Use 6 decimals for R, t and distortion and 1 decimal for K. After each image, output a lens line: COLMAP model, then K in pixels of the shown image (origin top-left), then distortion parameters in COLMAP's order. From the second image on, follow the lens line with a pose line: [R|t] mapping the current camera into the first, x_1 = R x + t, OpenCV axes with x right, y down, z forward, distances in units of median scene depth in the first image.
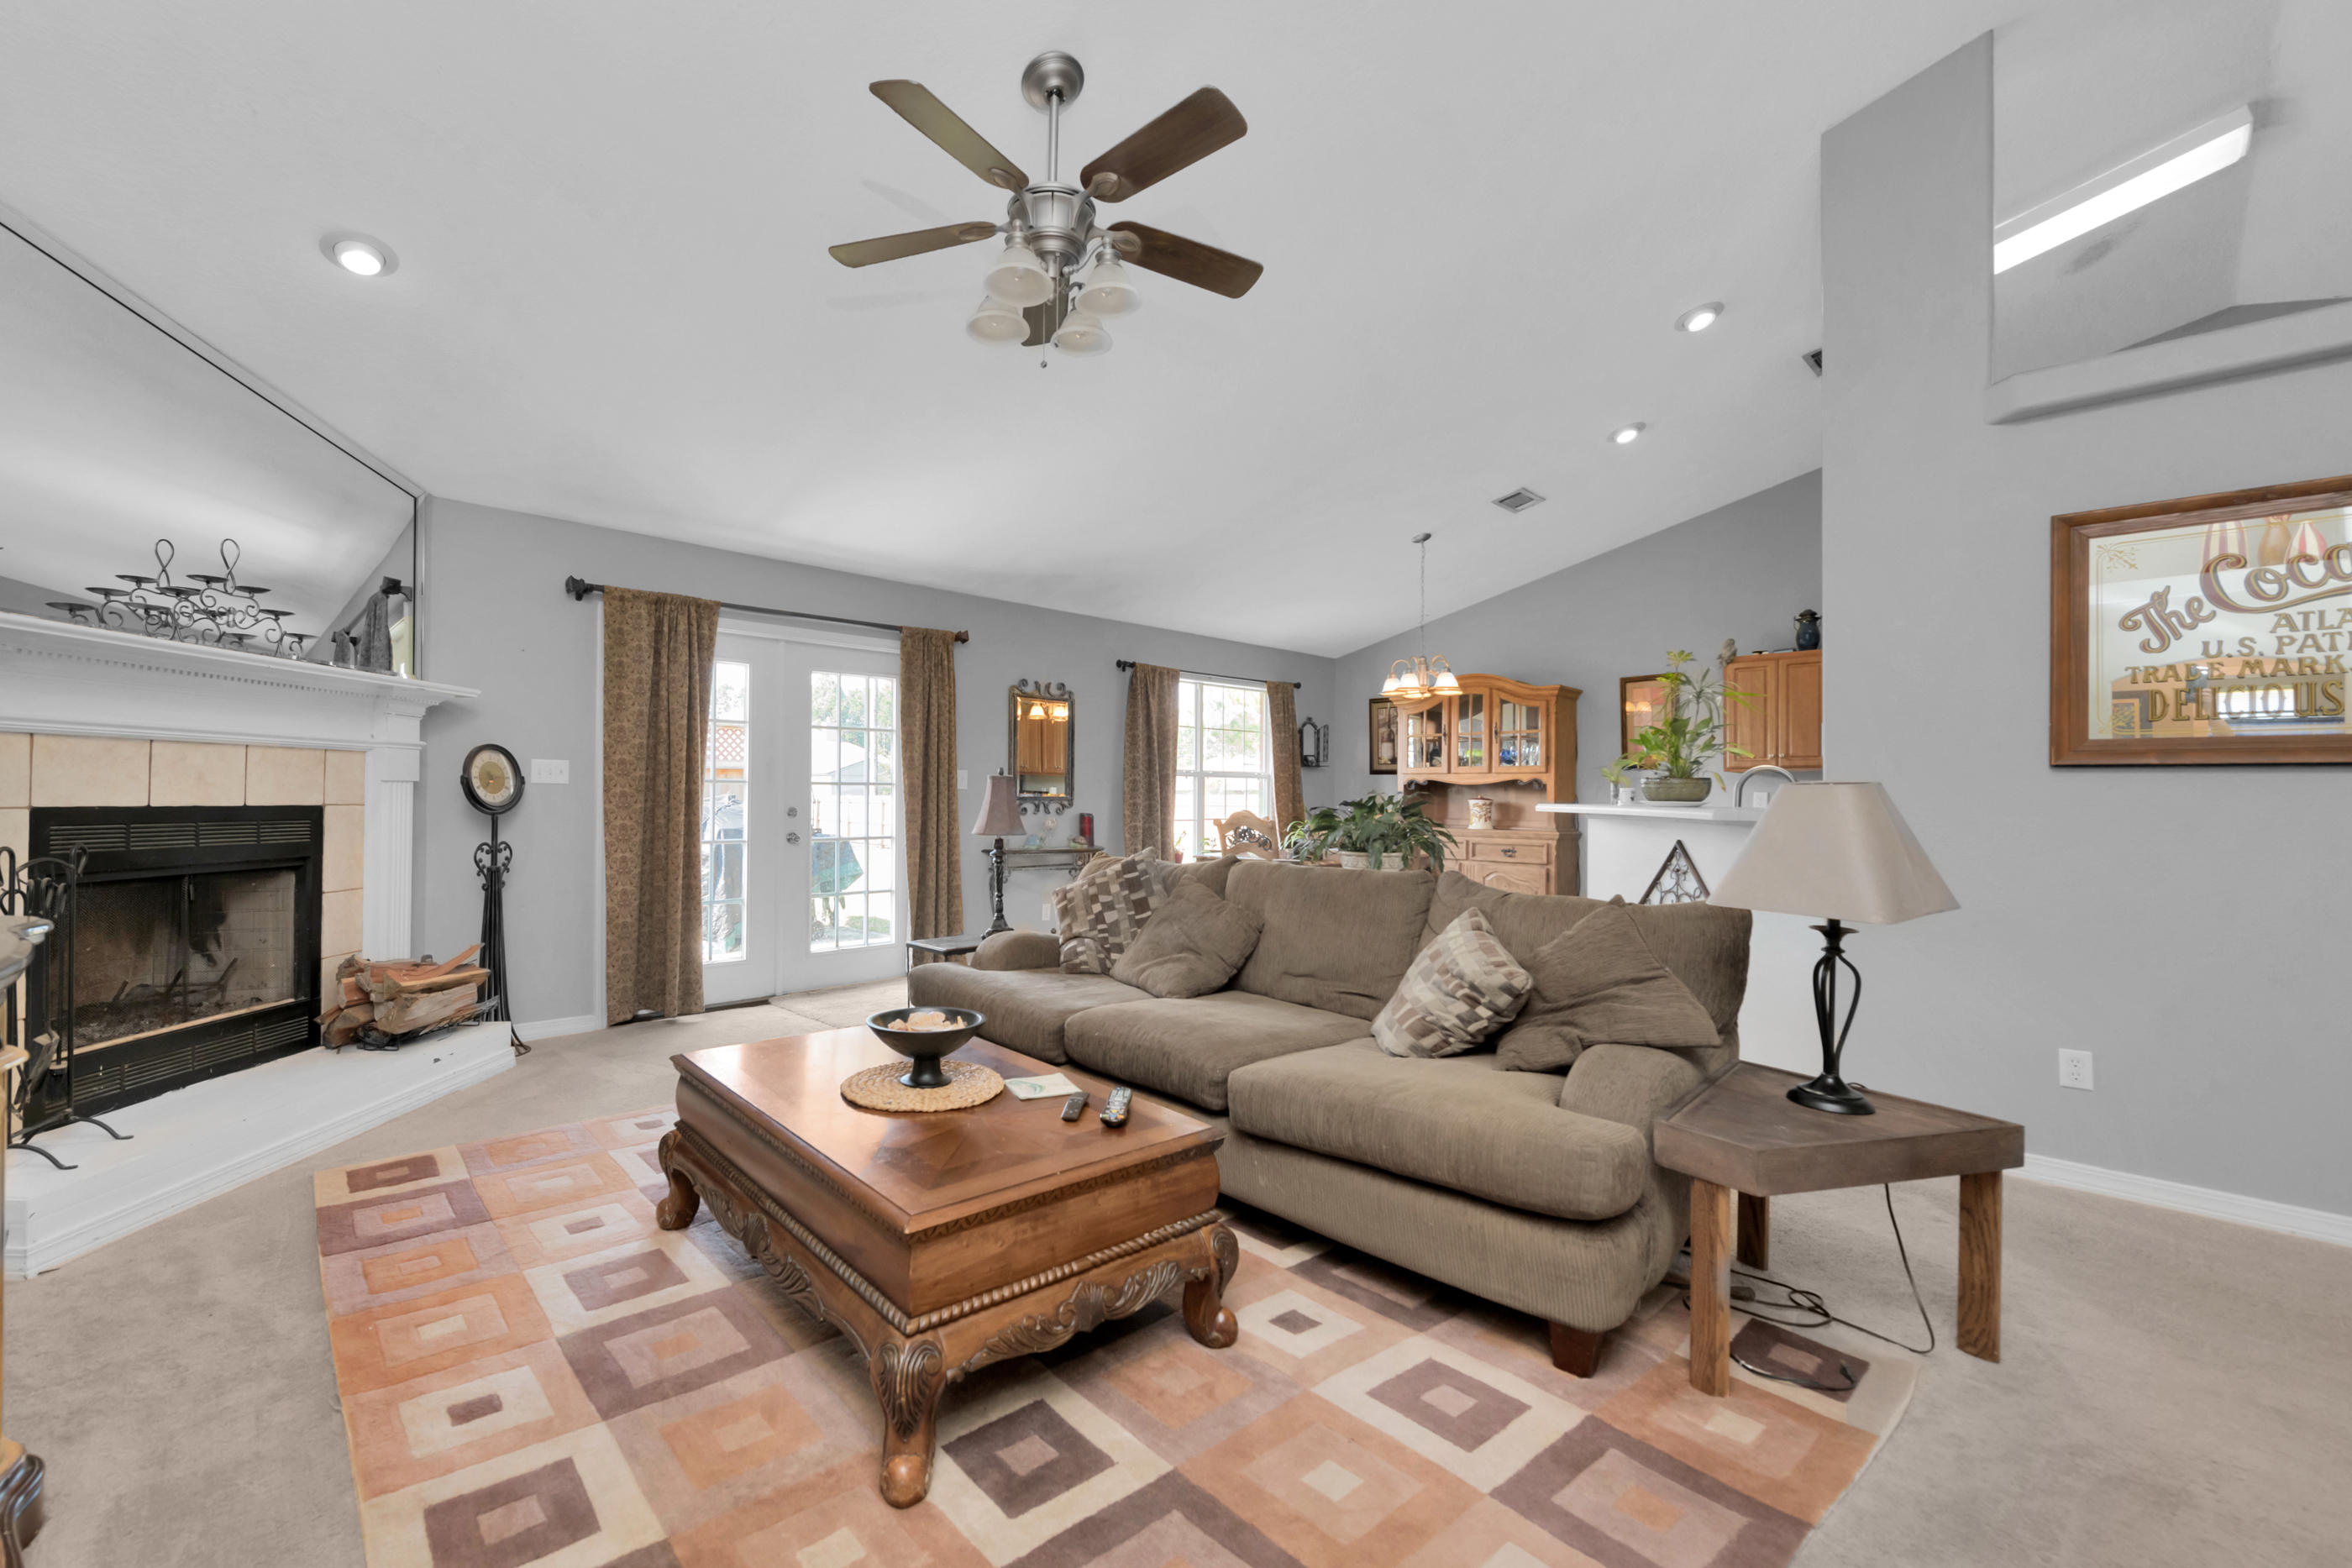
lens RADIAL K [[1004.0, 0, 1176.0], [0, 1004.0, 784.0], [0, 0, 1]] dist [0.000401, 0.000002]
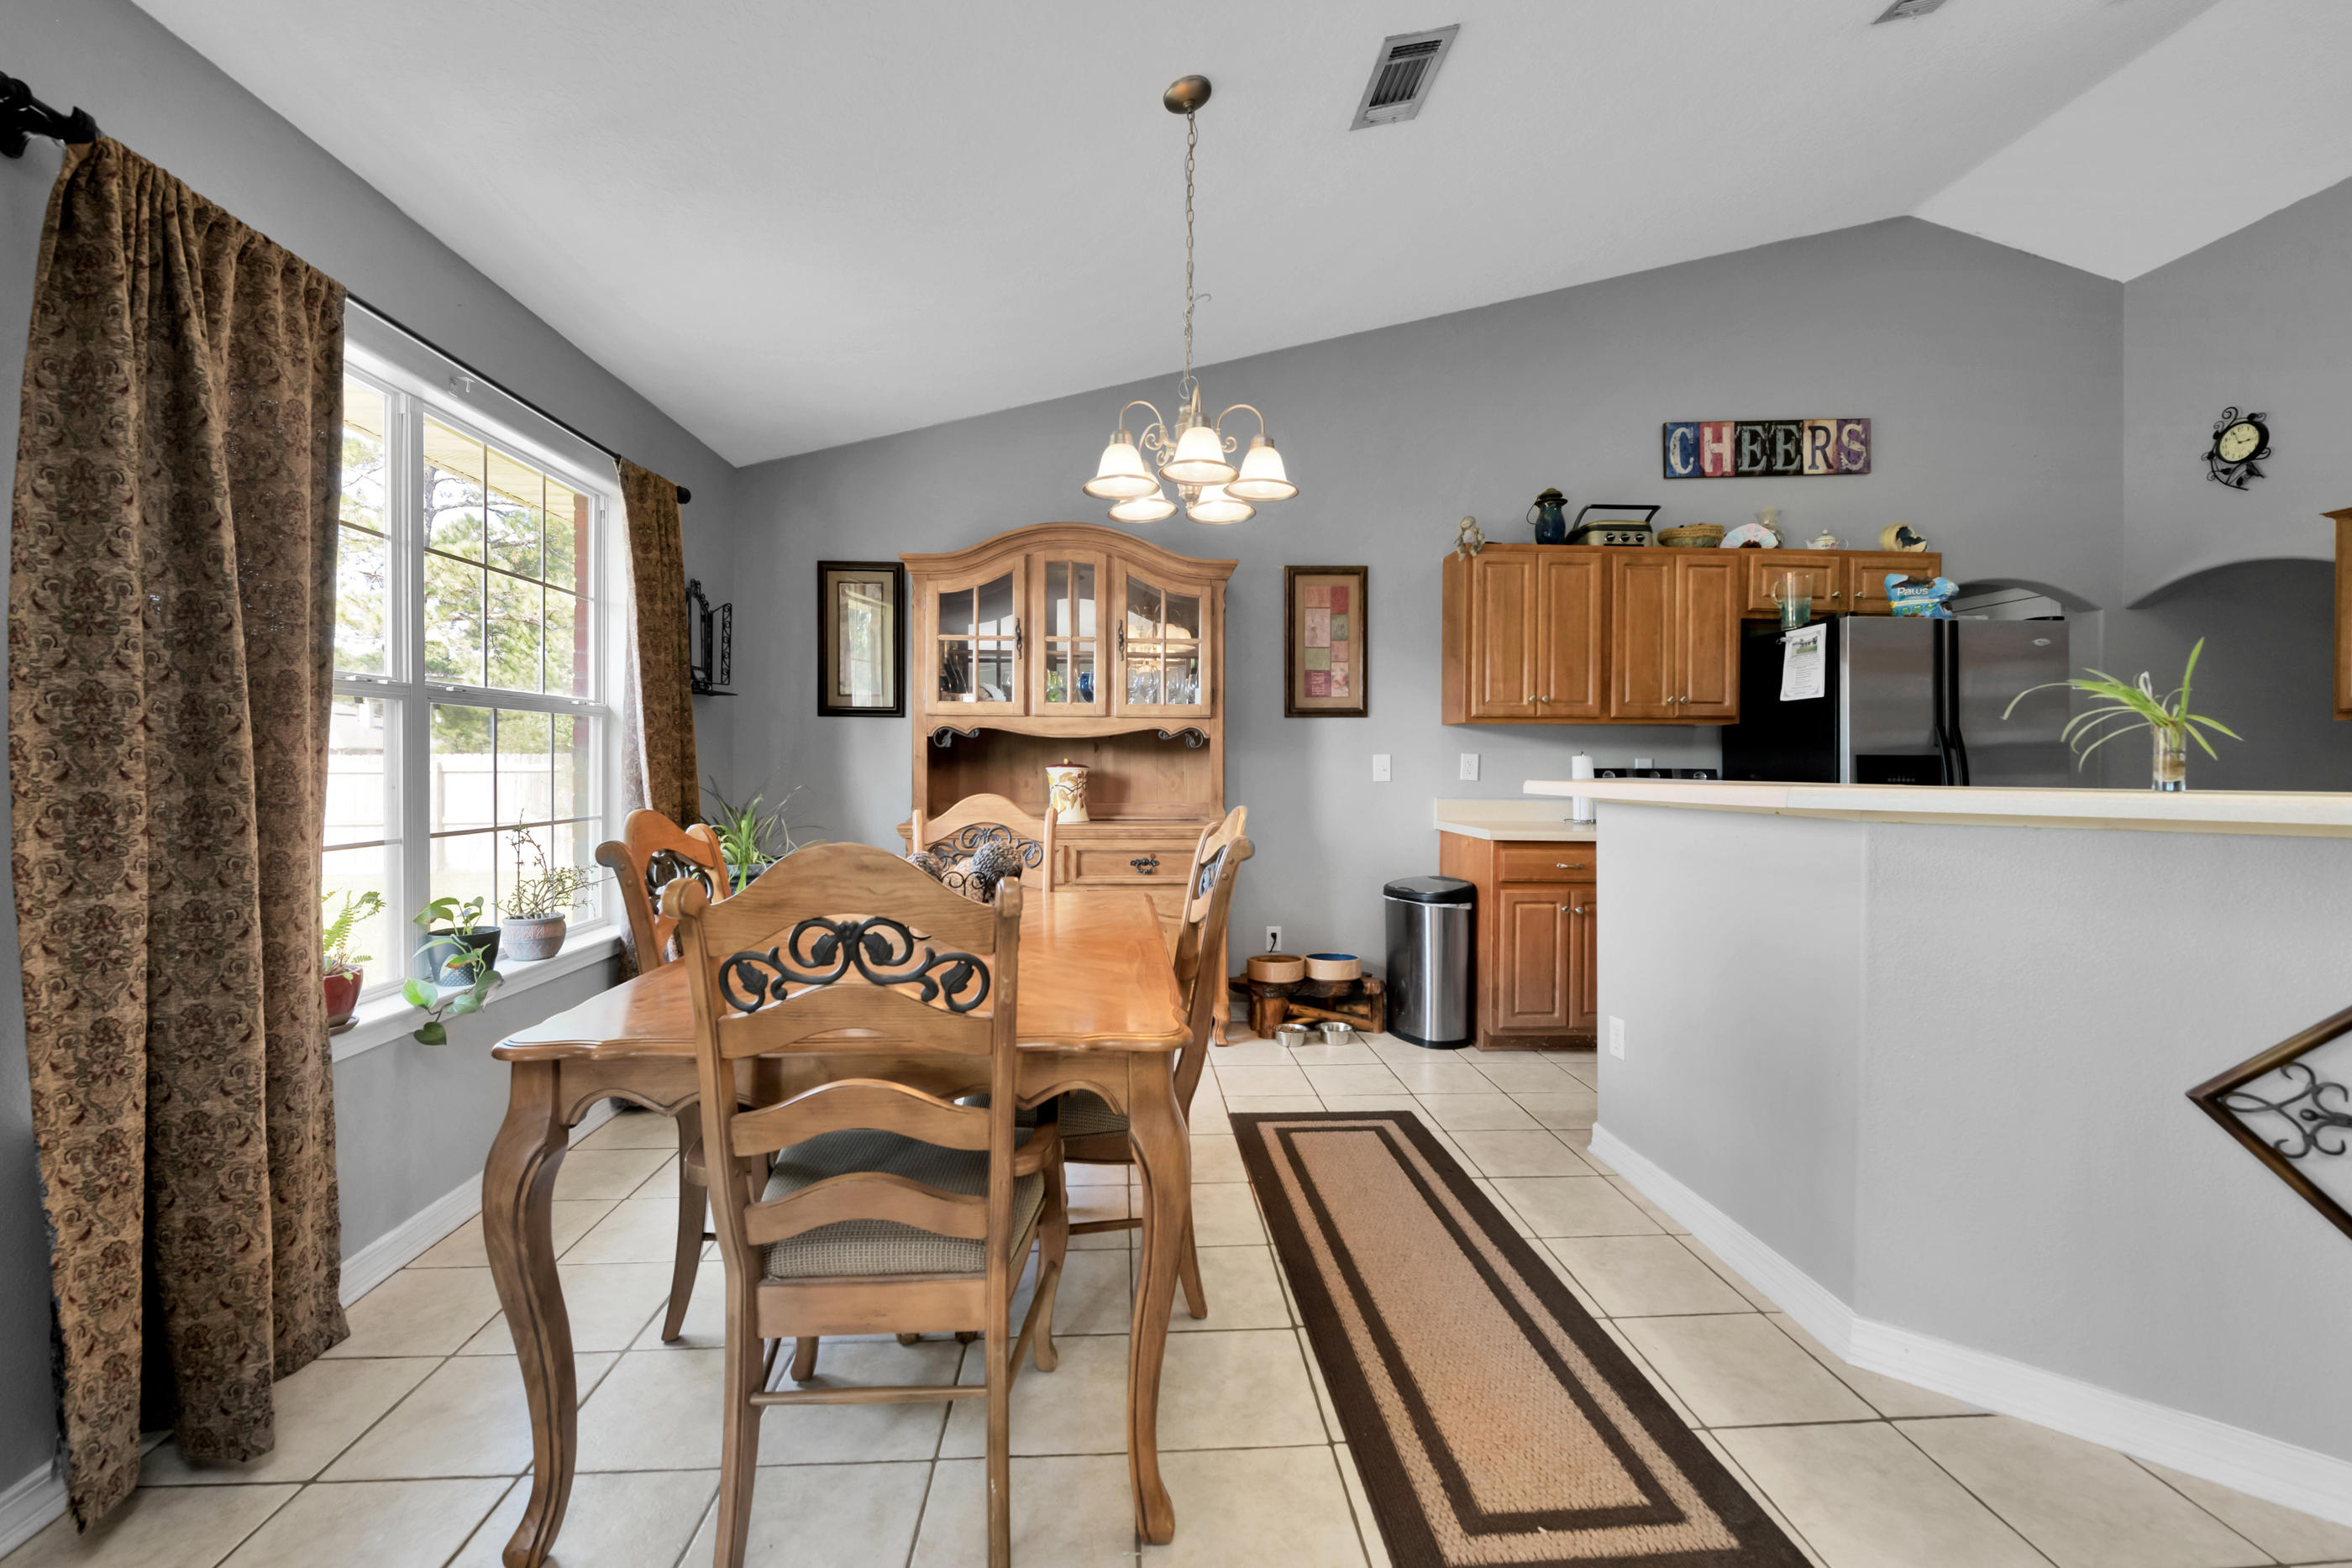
lens RADIAL K [[964.0, 0, 1169.0], [0, 964.0, 768.6], [0, 0, 1]] dist [0.002140, -0.004212]
pose [[0.704754, -0.011954, 0.709351, -0.022903], [-0.003465, 0.999788, 0.020291, 0.006194], [-0.709444, -0.016758, 0.704563, 0.632893]]
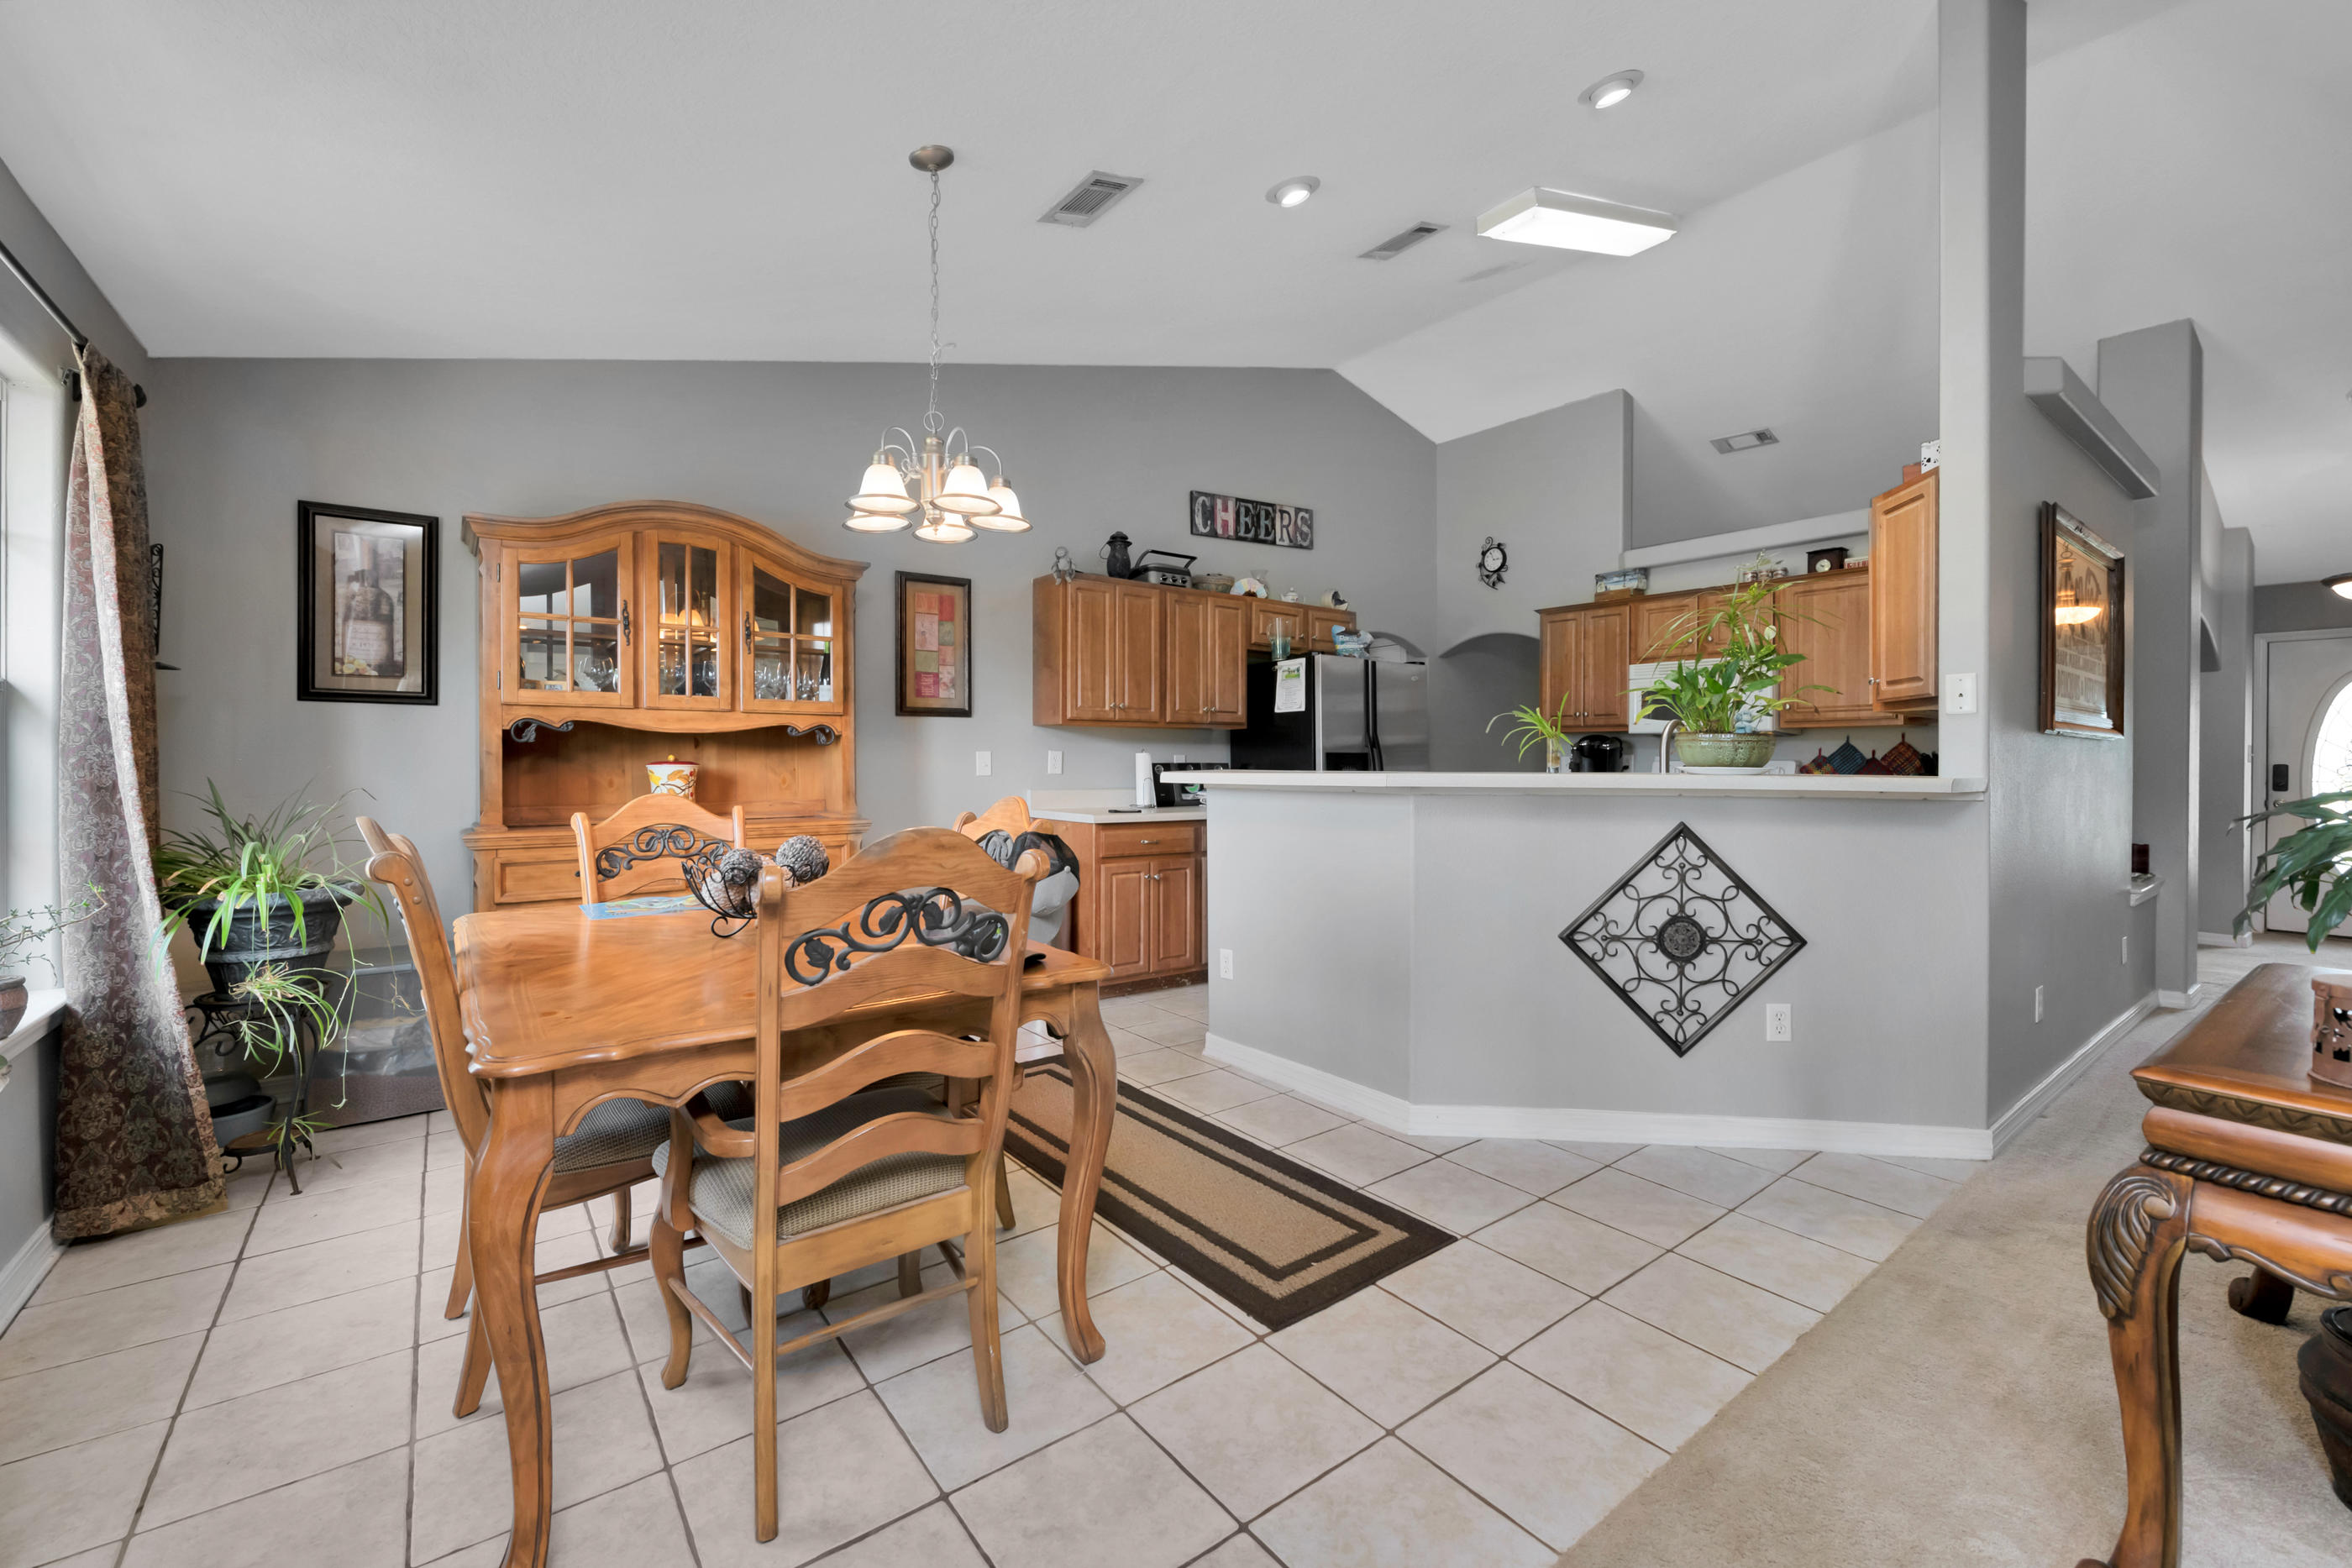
lens RADIAL K [[963.1, 0, 1203.3], [0, 963.1, 762.4], [0, 0, 1]] dist [-0.002237, -0.000219]
pose [[0.172018, -0.012717, 0.985012, -0.124289], [-0.008563, 0.999860, 0.014404, 0.005980], [-0.985057, -0.010913, 0.171885, 0.695956]]
